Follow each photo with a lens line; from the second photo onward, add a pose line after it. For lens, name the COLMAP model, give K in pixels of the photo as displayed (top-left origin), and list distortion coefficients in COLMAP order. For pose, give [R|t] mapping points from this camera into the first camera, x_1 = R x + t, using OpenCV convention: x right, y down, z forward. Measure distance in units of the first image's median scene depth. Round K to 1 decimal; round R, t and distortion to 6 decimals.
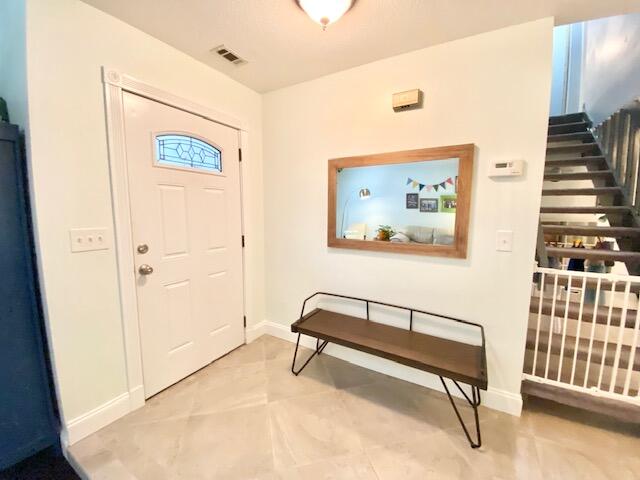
lens RADIAL K [[261.9, 0, 313.3], [0, 261.9, 241.8], [0, 0, 1]] dist [0.006563, -0.012148]
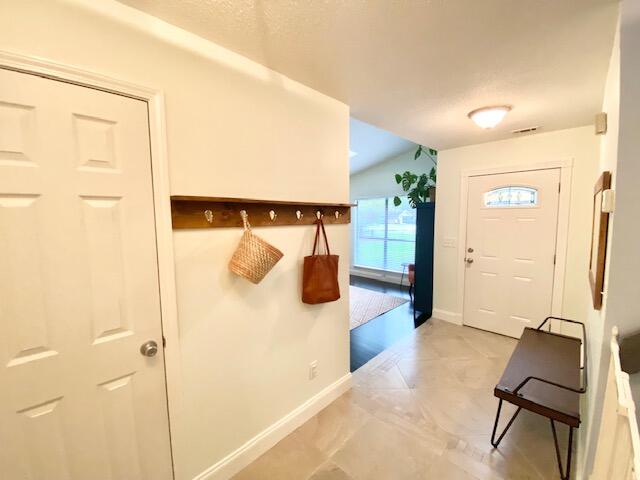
lens RADIAL K [[261.9, 0, 321.1], [0, 261.9, 241.1], [0, 0, 1]] dist [0.006563, -0.012148]
pose [[-0.234385, 0.097080, -0.967284, 1.571635], [-0.089945, 0.988568, 0.121011, -0.183148], [0.967974, 0.115365, -0.222973, 0.326225]]
